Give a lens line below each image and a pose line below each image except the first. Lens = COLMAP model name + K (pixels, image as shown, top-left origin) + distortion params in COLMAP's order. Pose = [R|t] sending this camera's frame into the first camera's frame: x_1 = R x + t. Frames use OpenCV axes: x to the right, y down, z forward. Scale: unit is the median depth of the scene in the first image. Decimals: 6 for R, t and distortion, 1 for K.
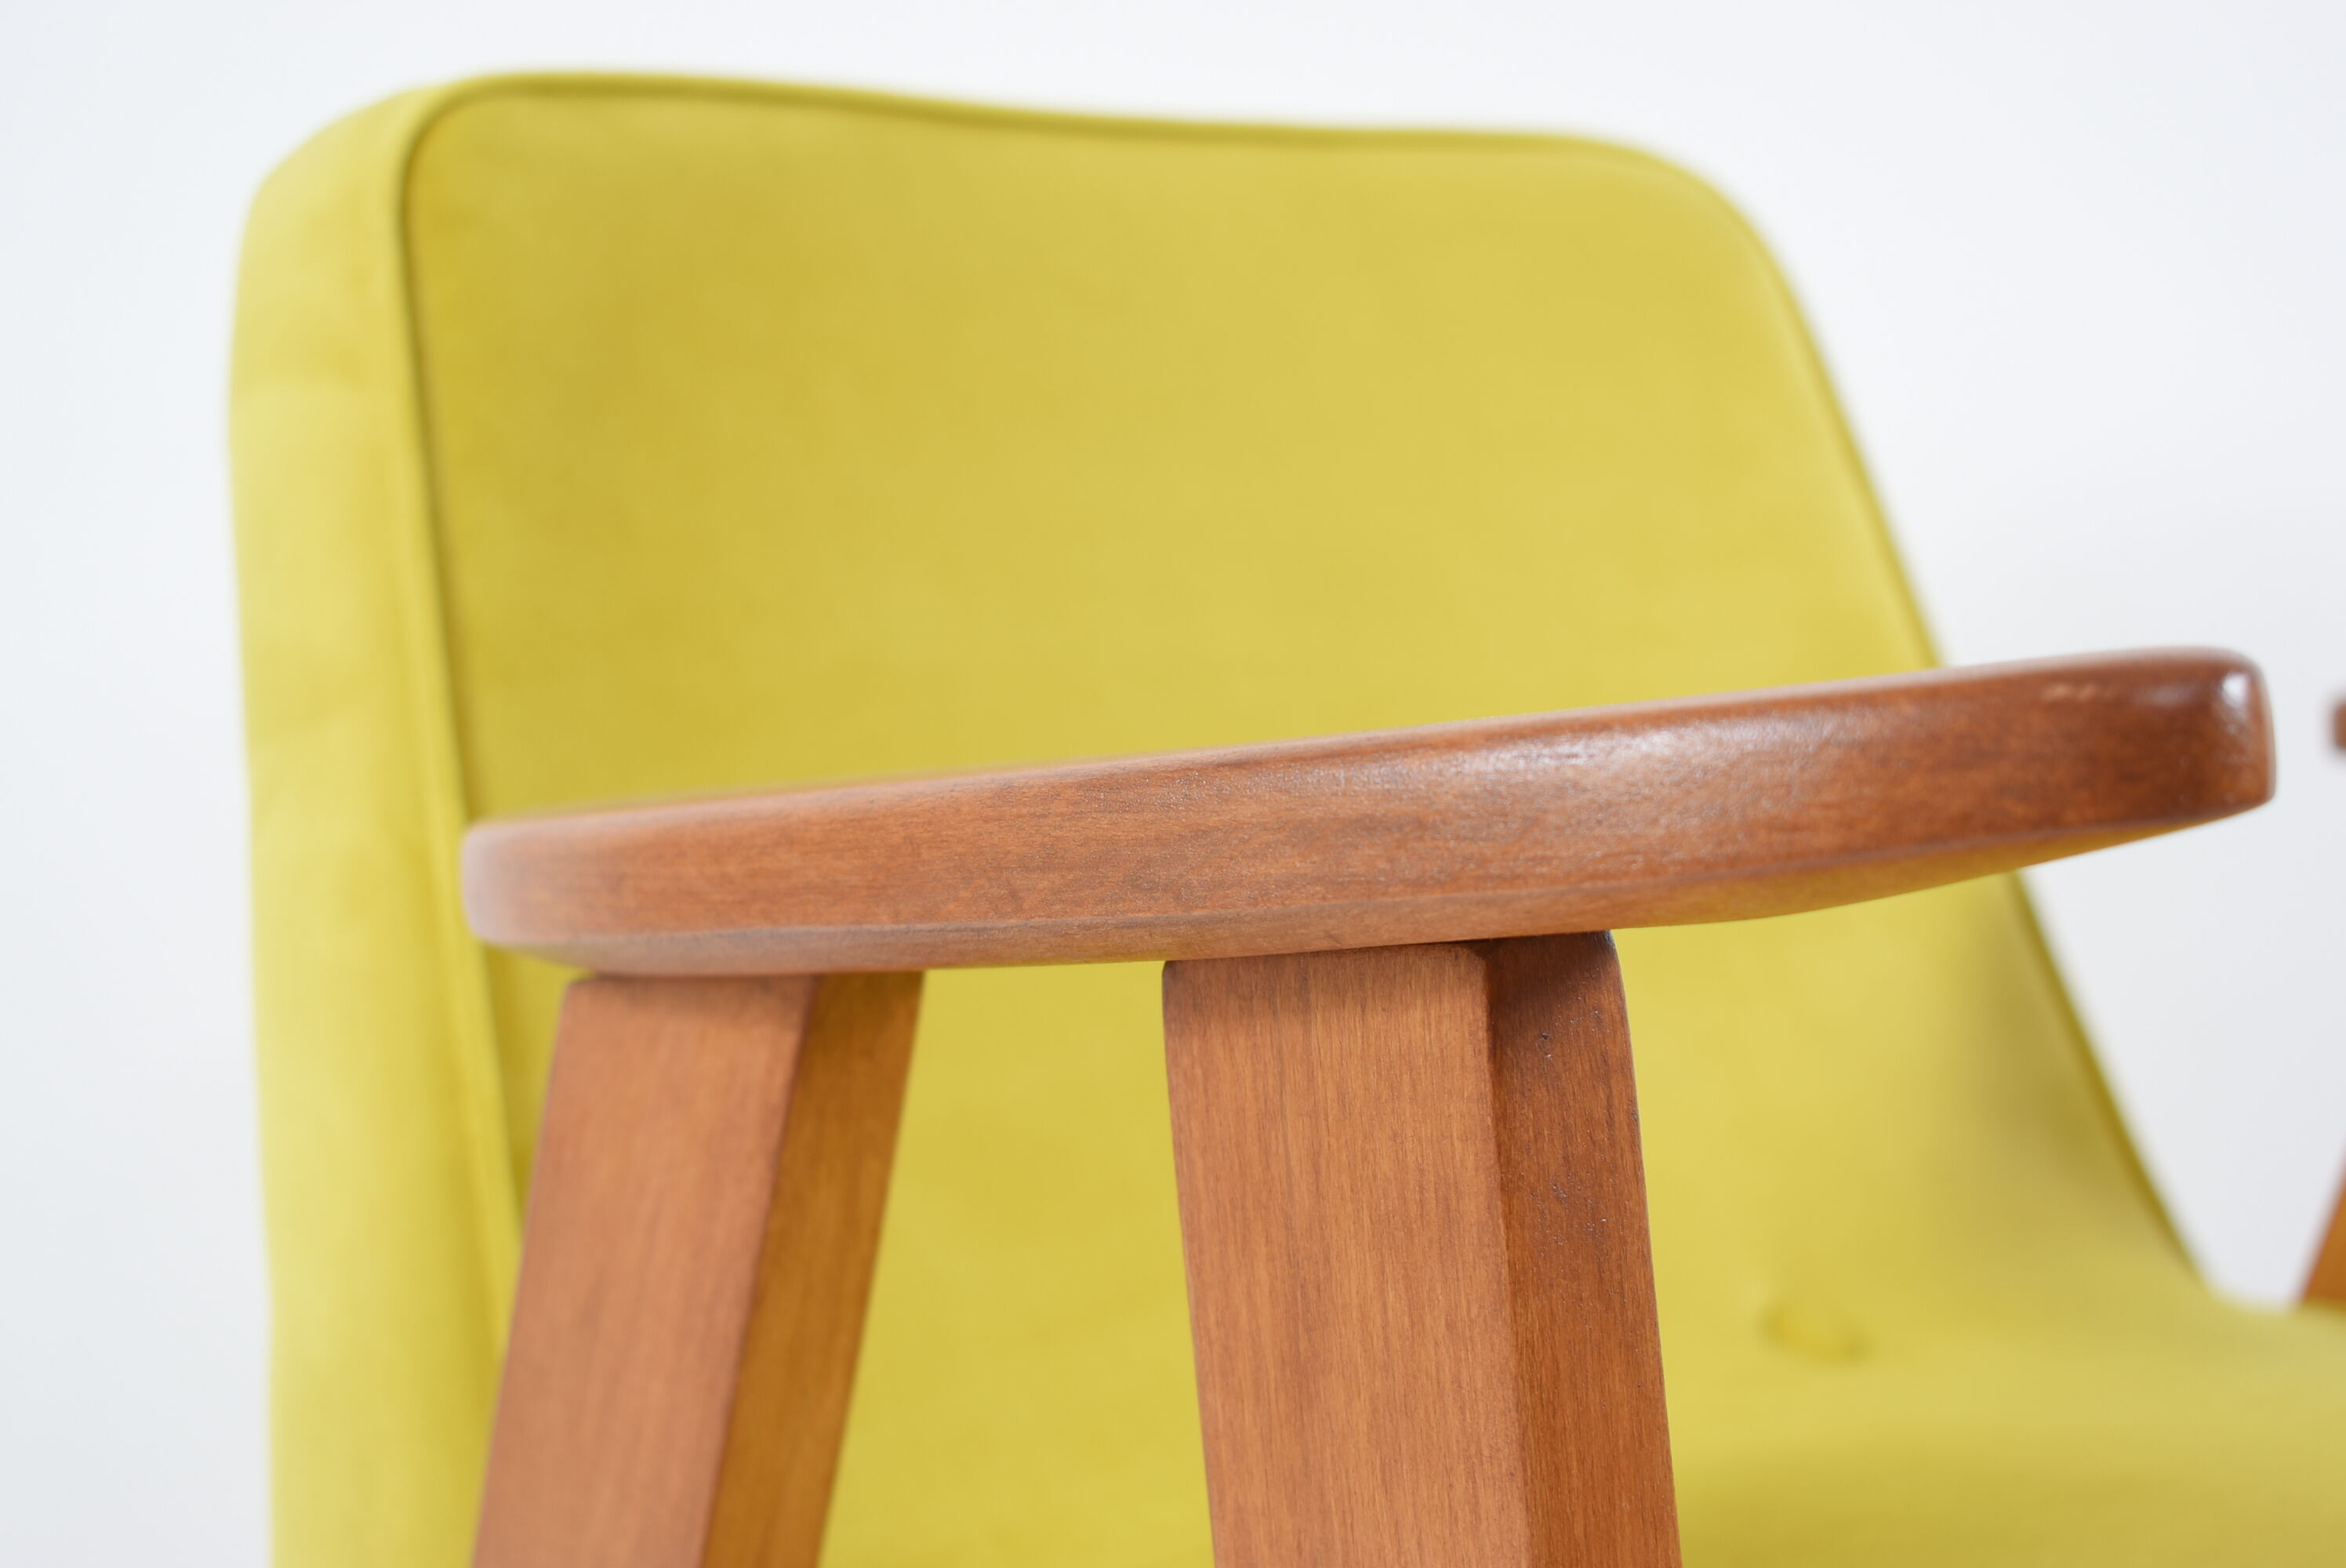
lens RADIAL K [[3897.7, 0, 1168.0], [0, 3897.7, 777.4], [0, 0, 1]] dist [0.019248, 0.000000]
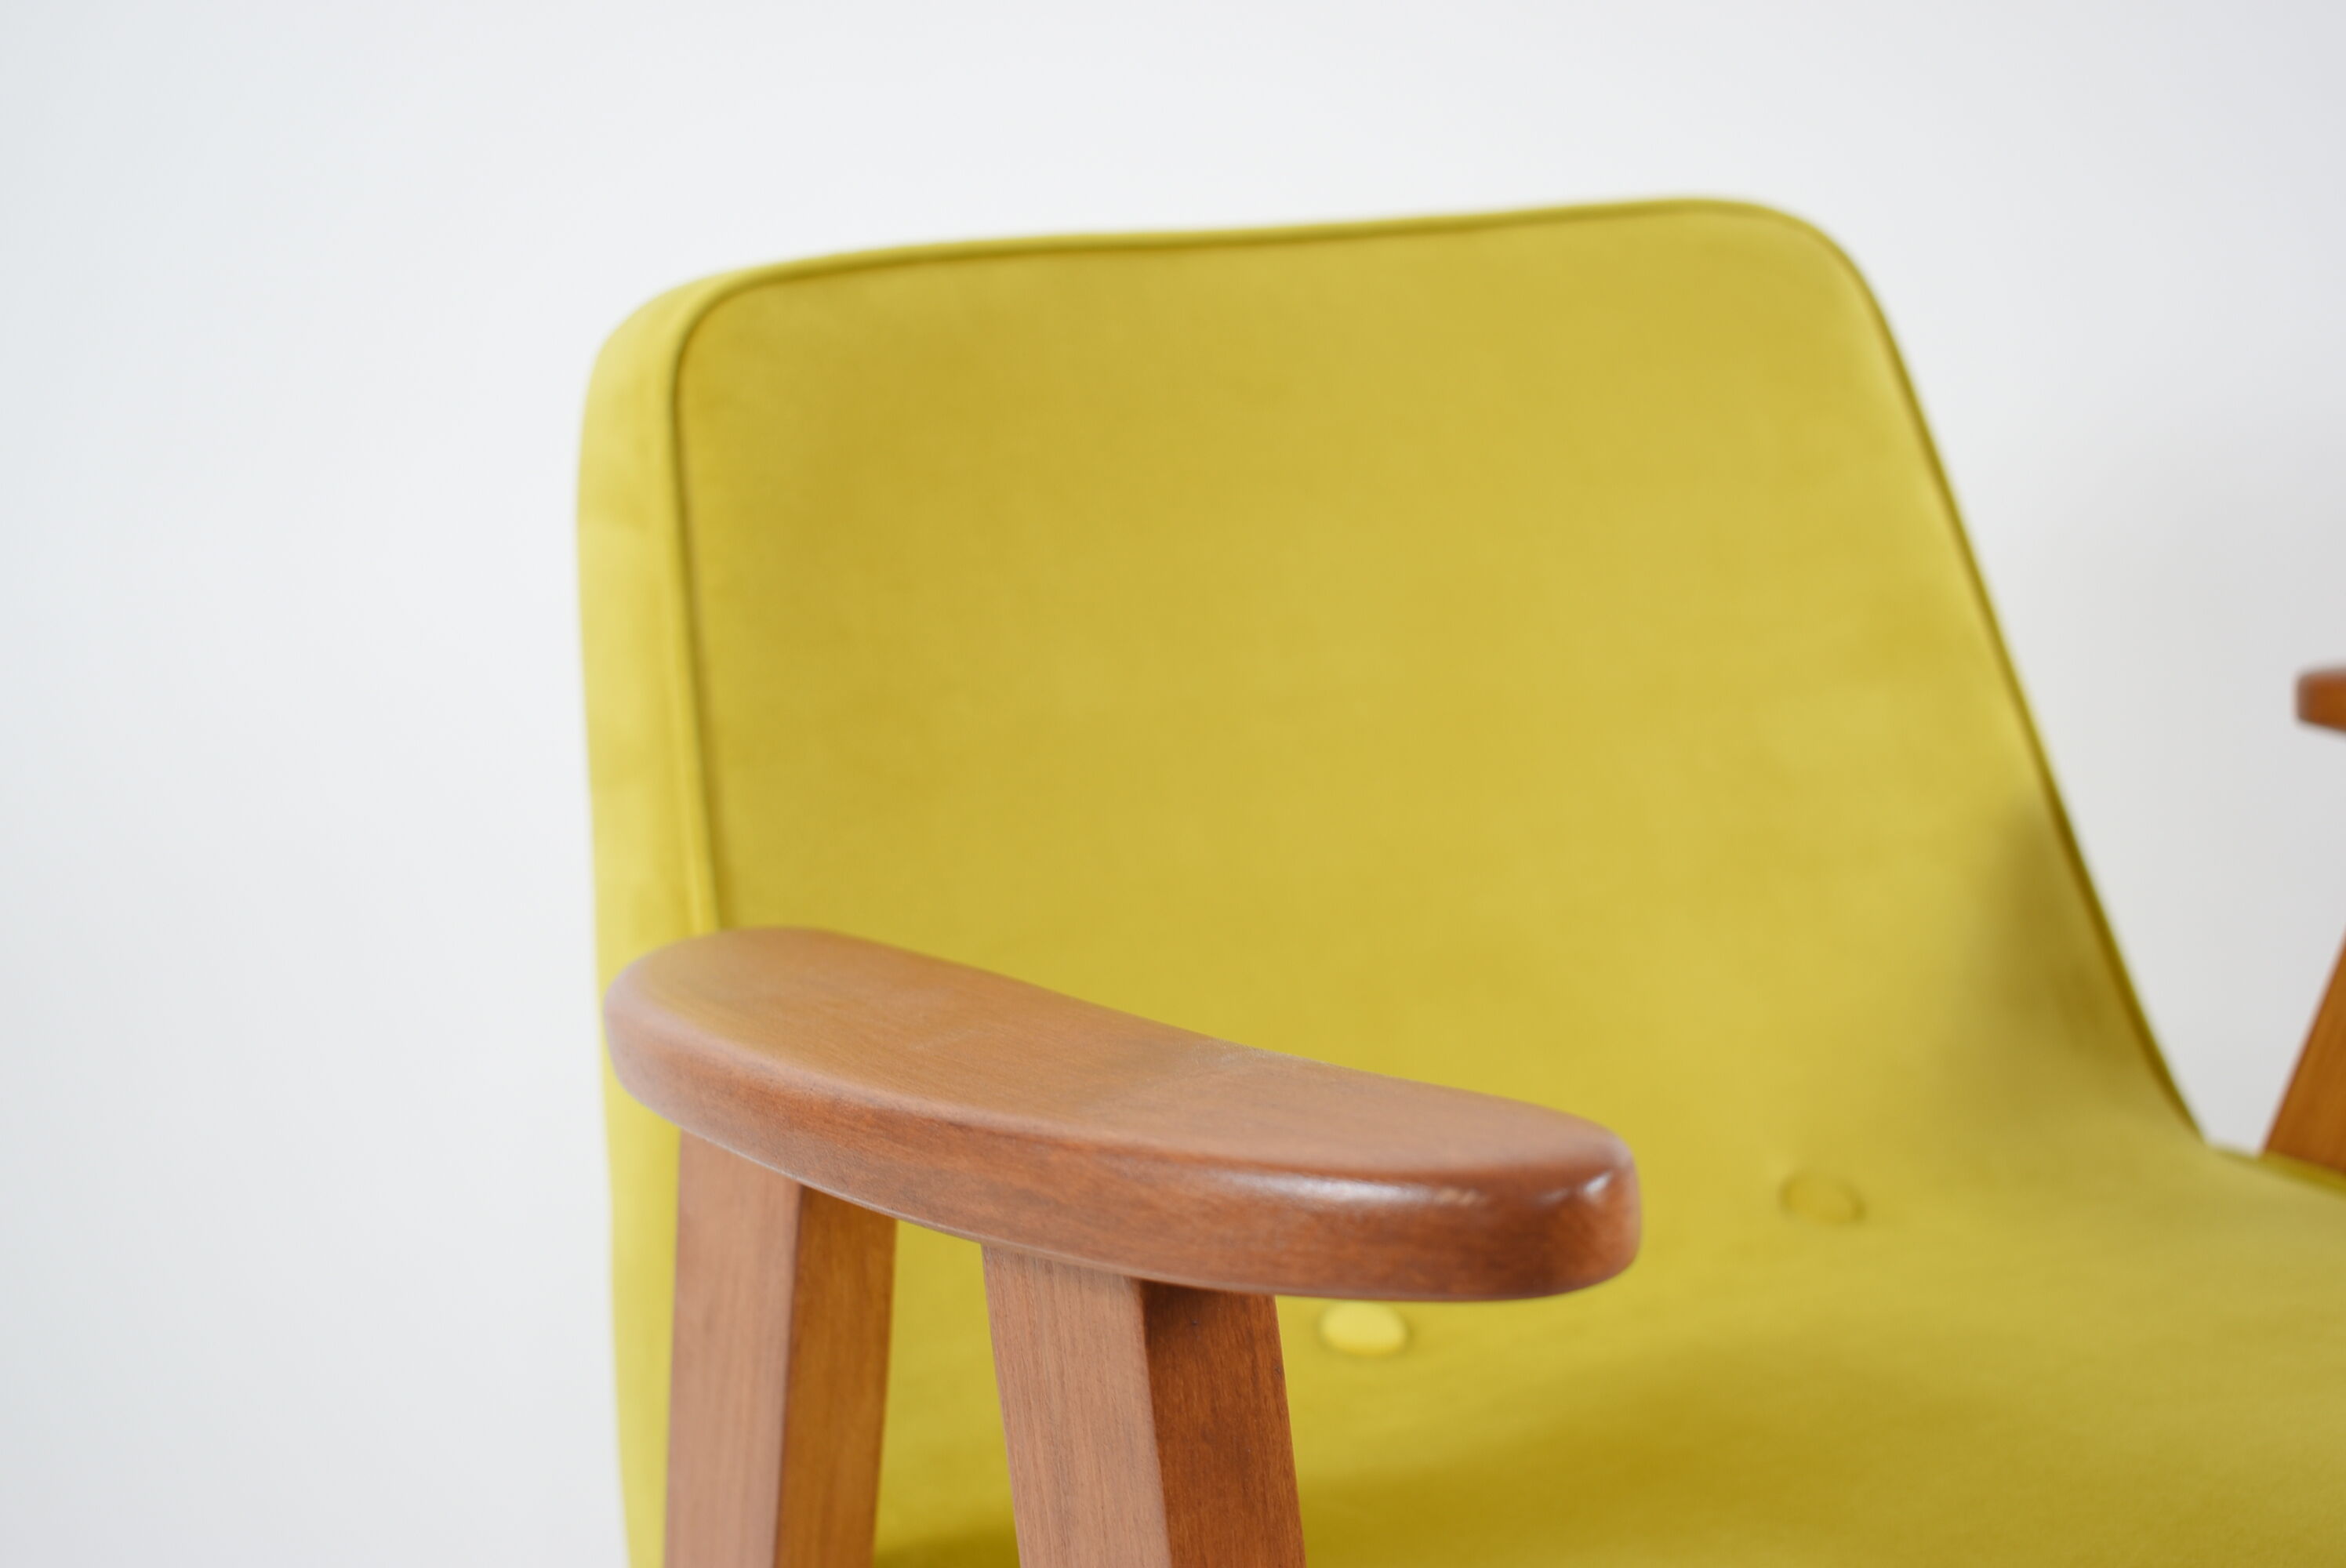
lens RADIAL K [[3102.7, 0, 1179.5], [0, 3102.7, 791.0], [0, 0, 1]] dist [-0.000722, 0.000000]
pose [[0.980814, 0.010622, -0.194659, 0.292820], [0.017951, 0.989351, 0.144438, -0.265108], [0.194120, -0.145161, 0.970178, -0.009781]]
